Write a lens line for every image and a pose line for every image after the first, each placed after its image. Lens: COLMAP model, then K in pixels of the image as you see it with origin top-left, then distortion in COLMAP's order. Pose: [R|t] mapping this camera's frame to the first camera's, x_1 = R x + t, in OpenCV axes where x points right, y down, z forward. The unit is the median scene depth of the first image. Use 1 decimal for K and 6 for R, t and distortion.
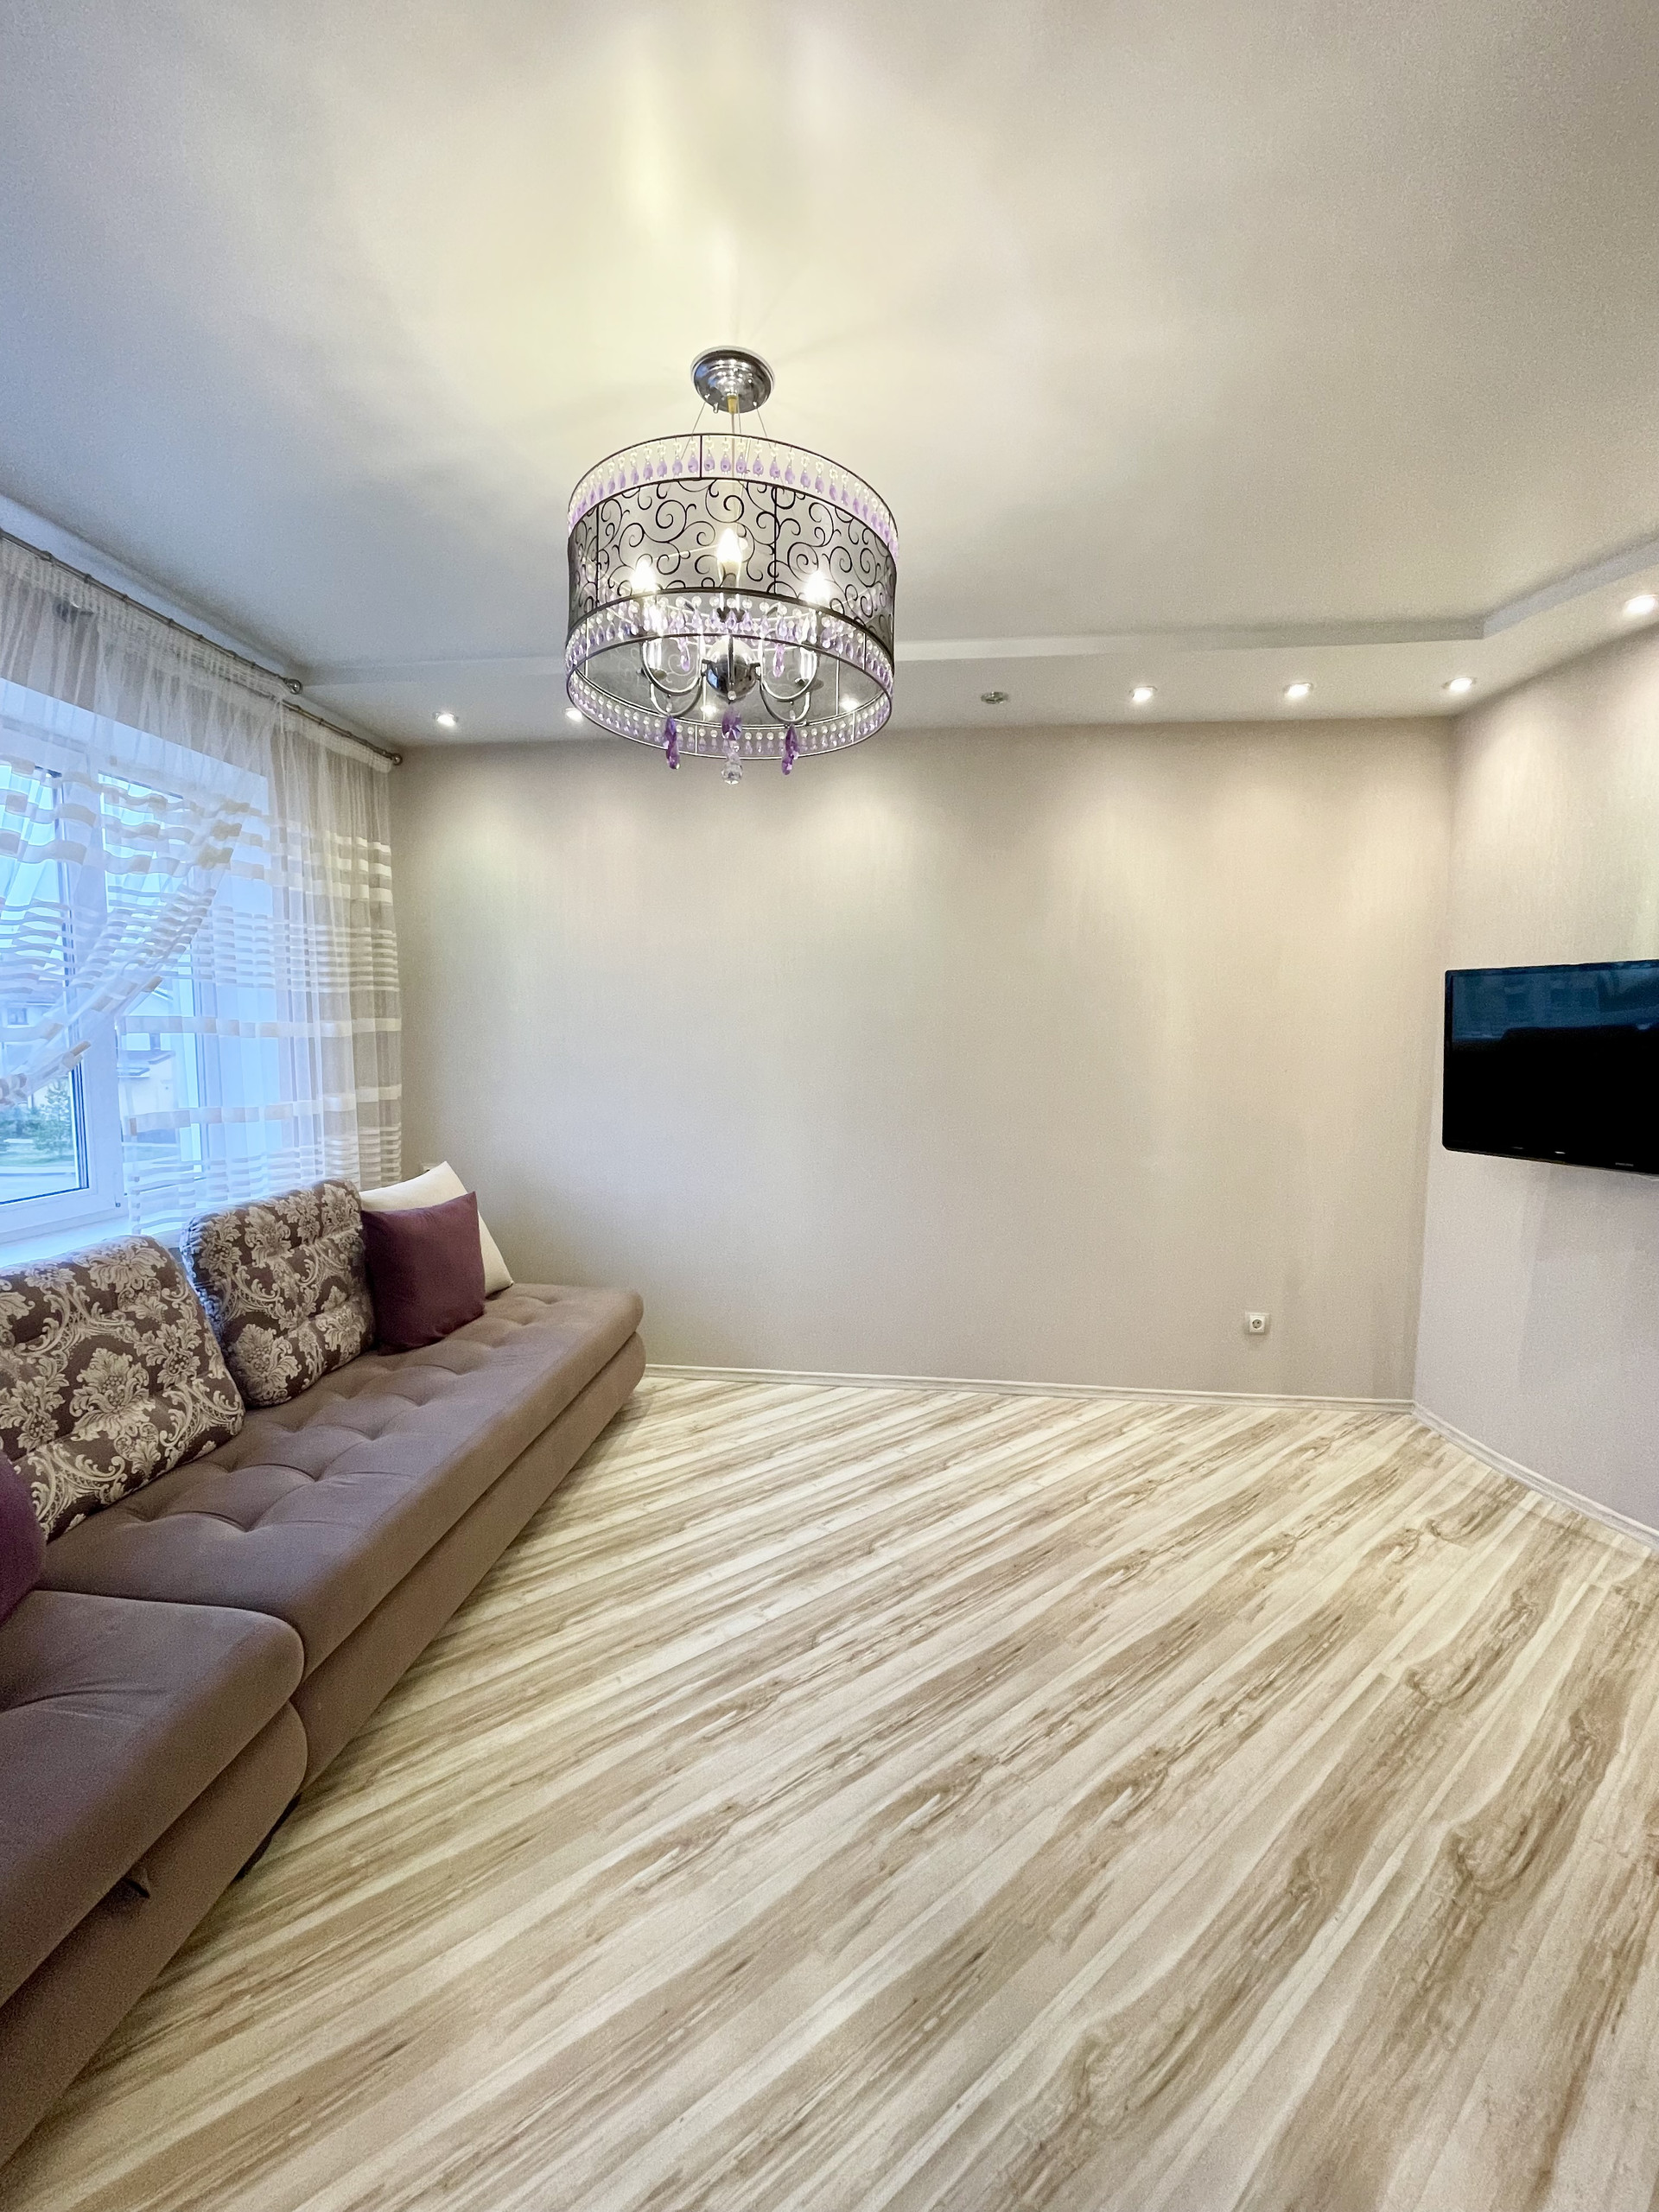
lens RADIAL K [[893.3, 0, 834.5], [0, 893.3, 1100.0], [0, 0, 1]] dist [-0.004158, 0.001465]
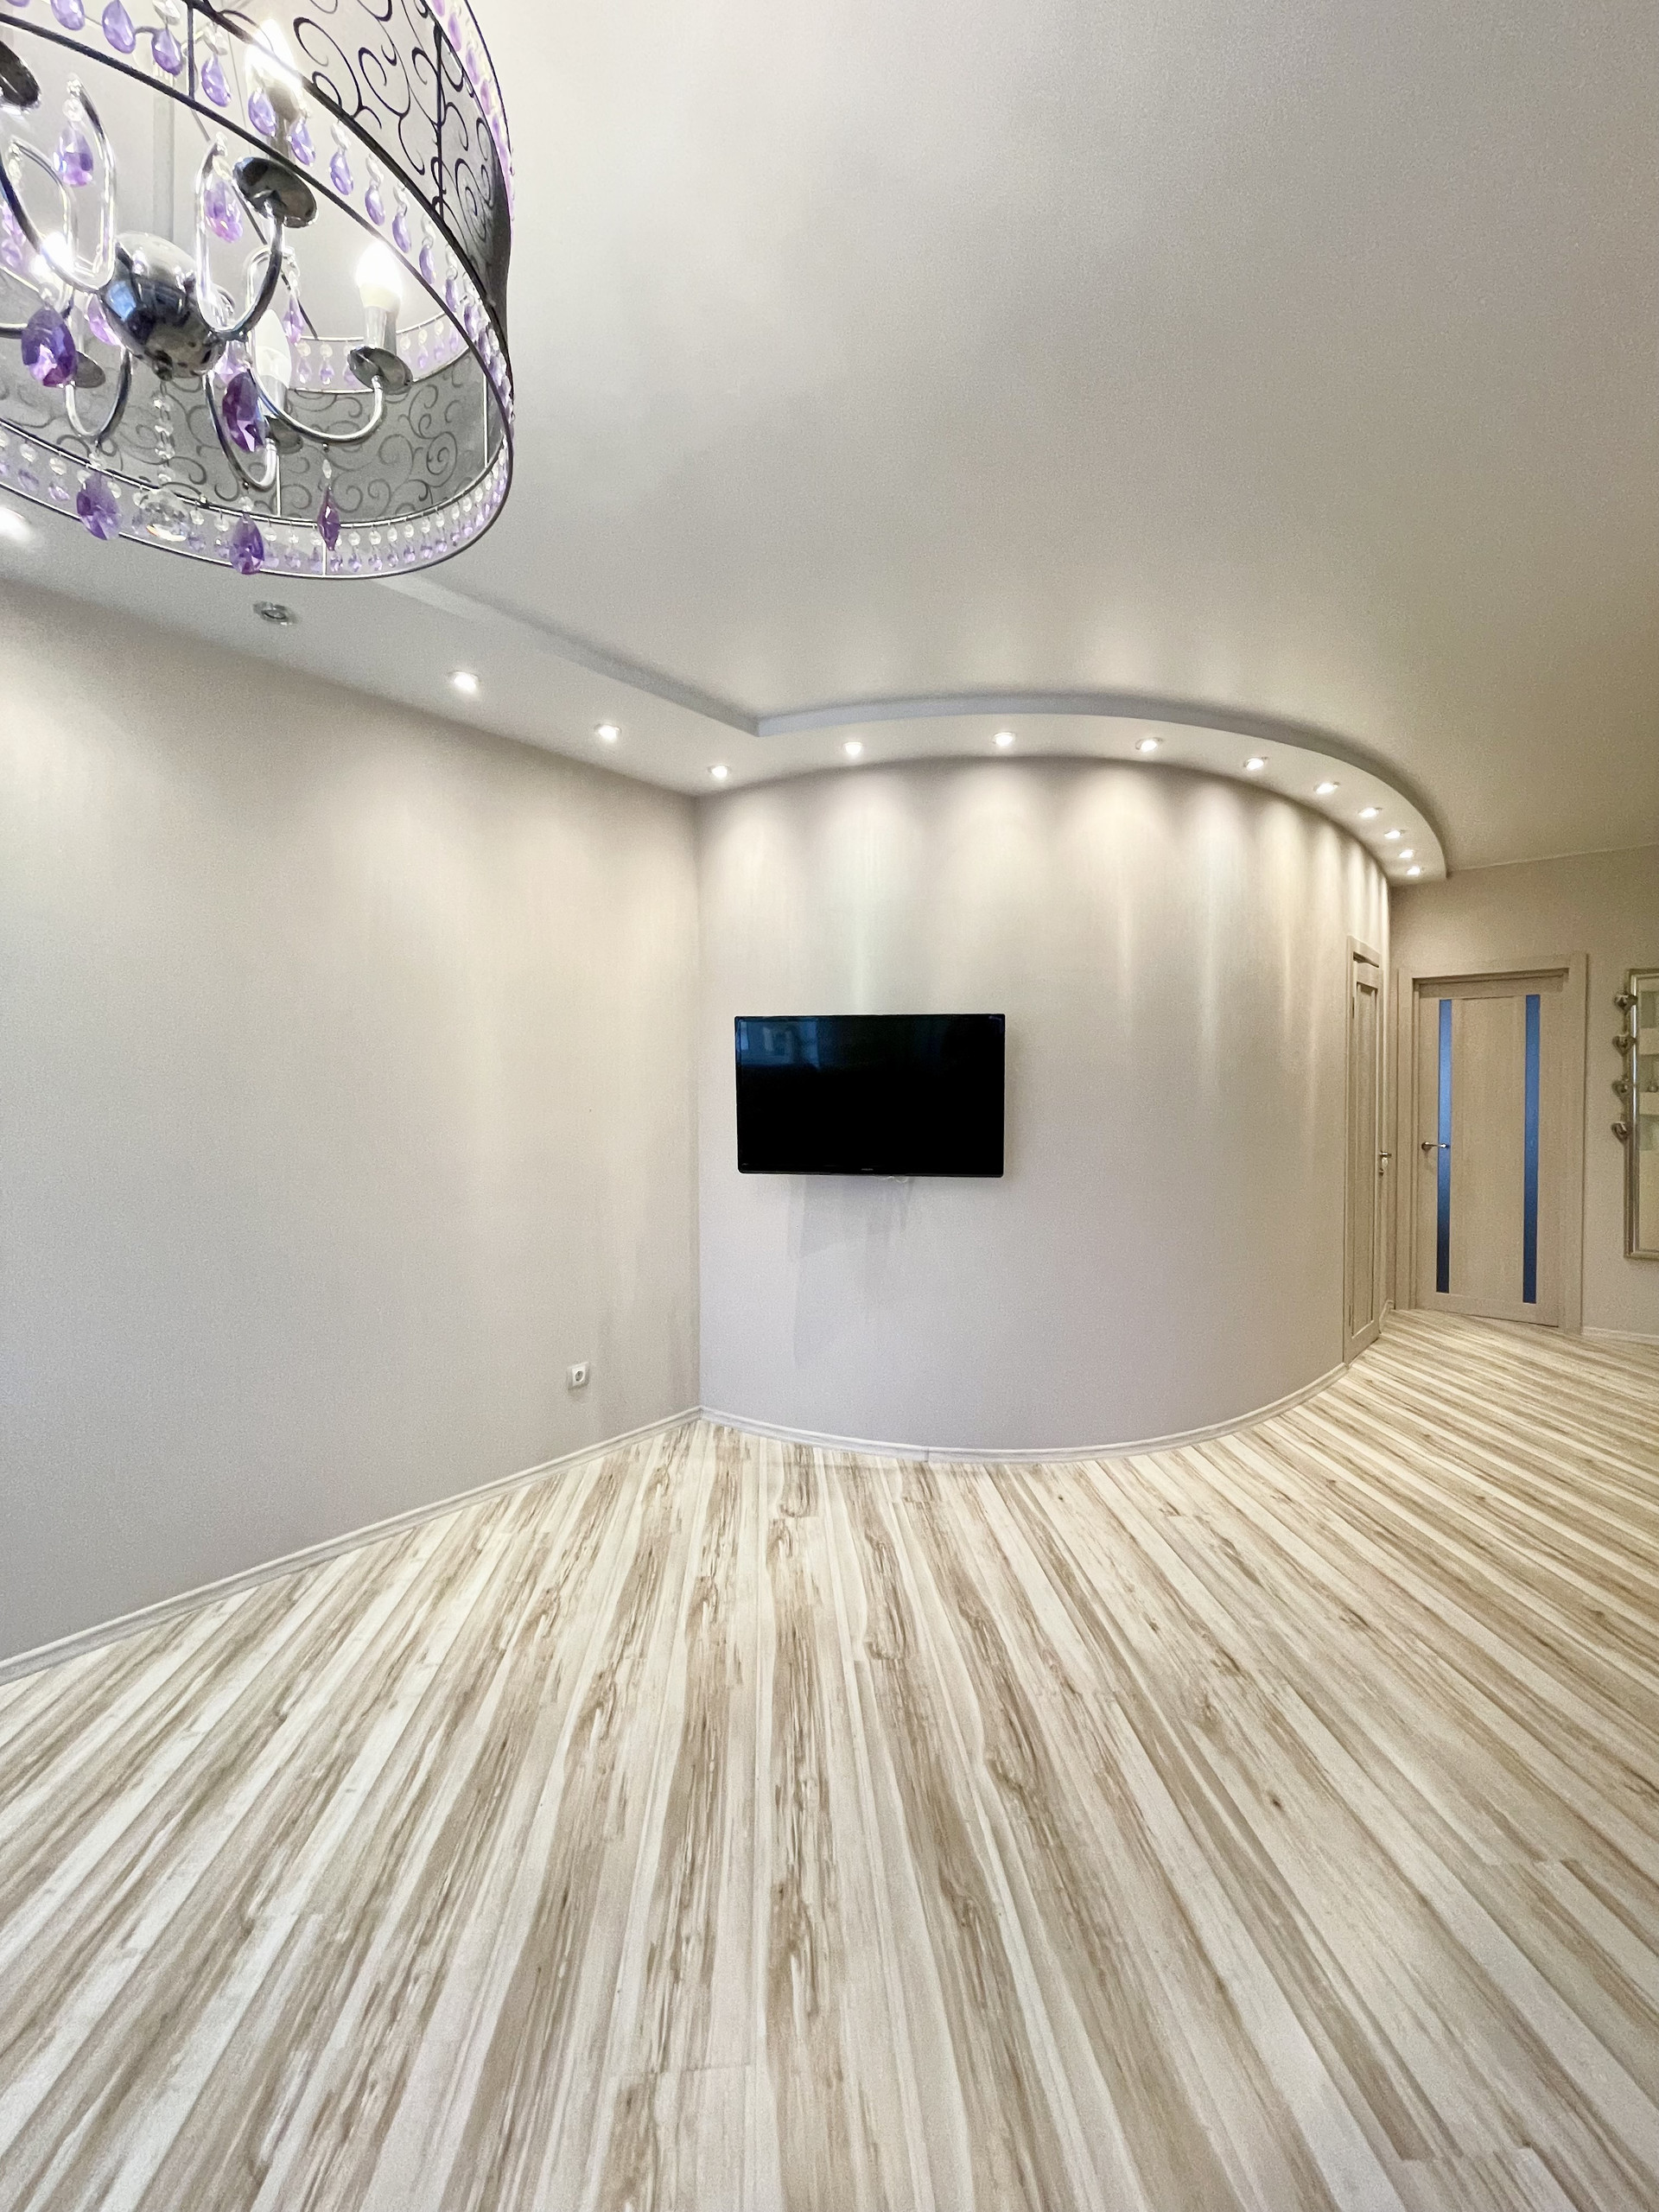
lens RADIAL K [[893.3, 0, 828.1], [0, 893.3, 1099.6], [0, 0, 1]] dist [-0.004158, 0.001465]
pose [[0.563640, -0.024508, 0.825657, -0.215059], [0.072204, 0.997195, -0.019691, -0.008477], [-0.822859, 0.070714, 0.563829, 0.296560]]
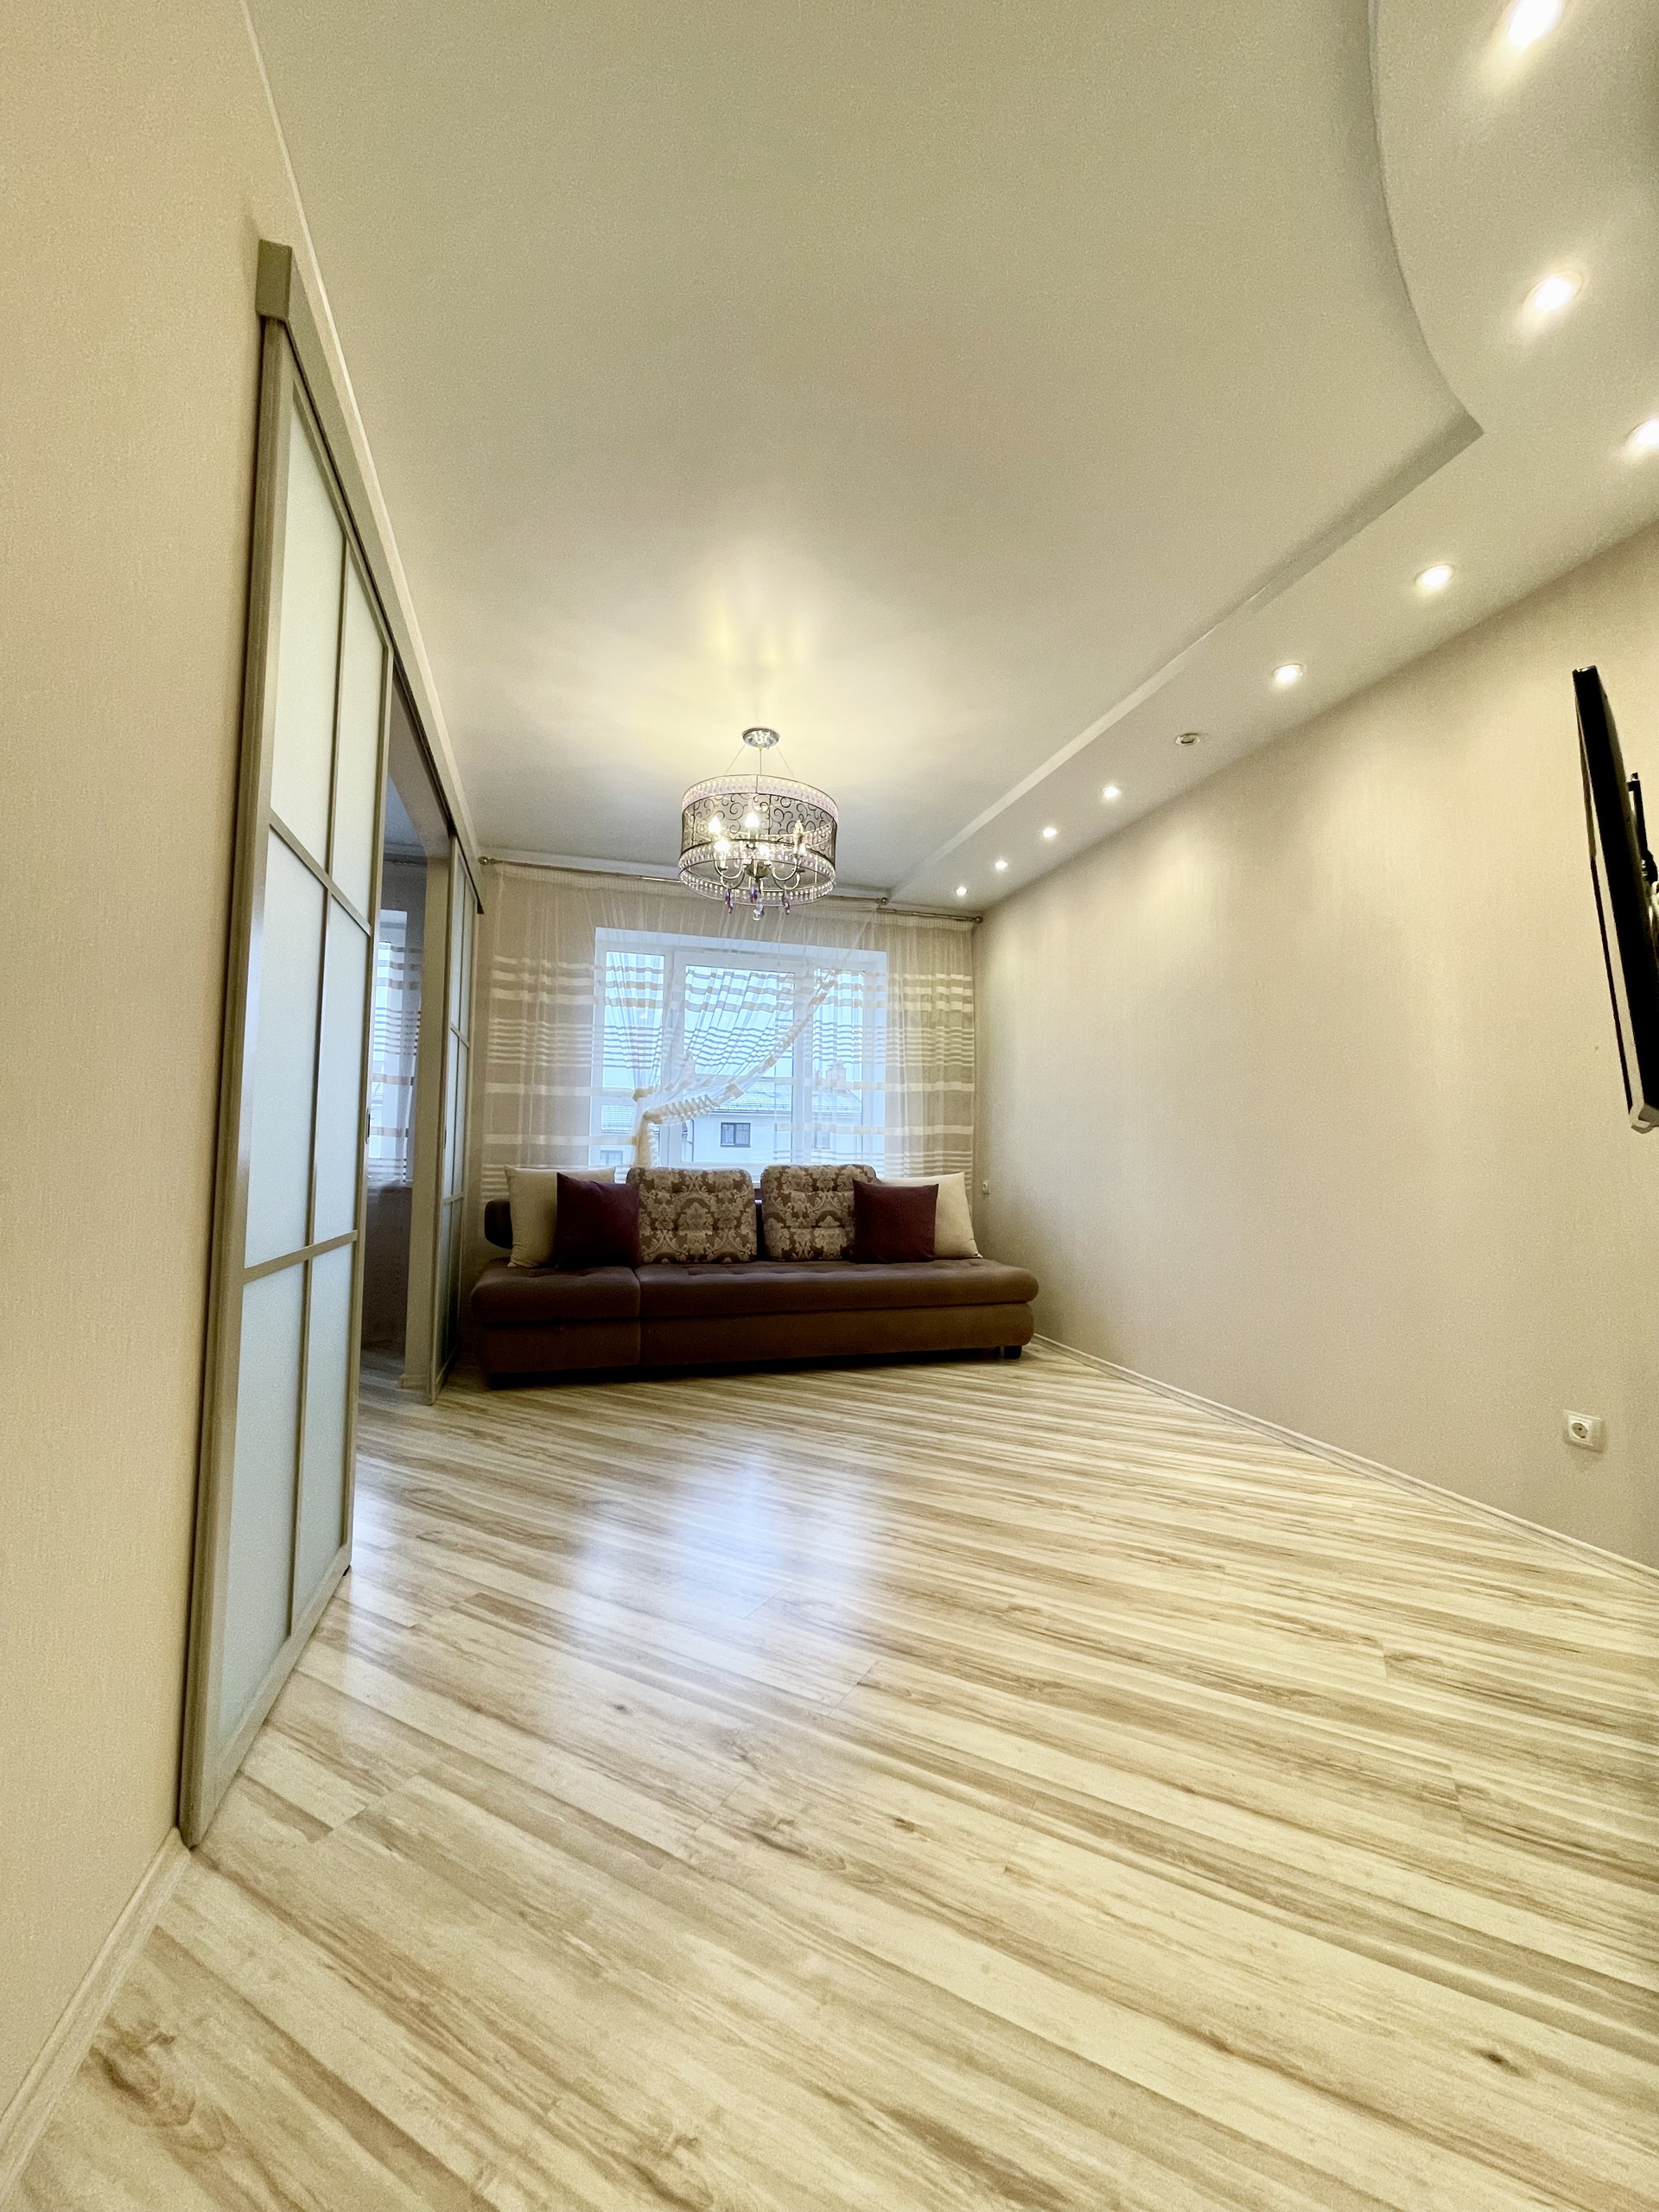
lens RADIAL K [[893.3, 0, 829.9], [0, 893.3, 1089.1], [0, 0, 1]] dist [-0.004158, 0.001465]
pose [[0.388345, -0.073015, -0.918617, 1.190800], [-0.082341, 0.990119, -0.113507, 0.164001], [0.917828, 0.119720, 0.378496, 0.281679]]
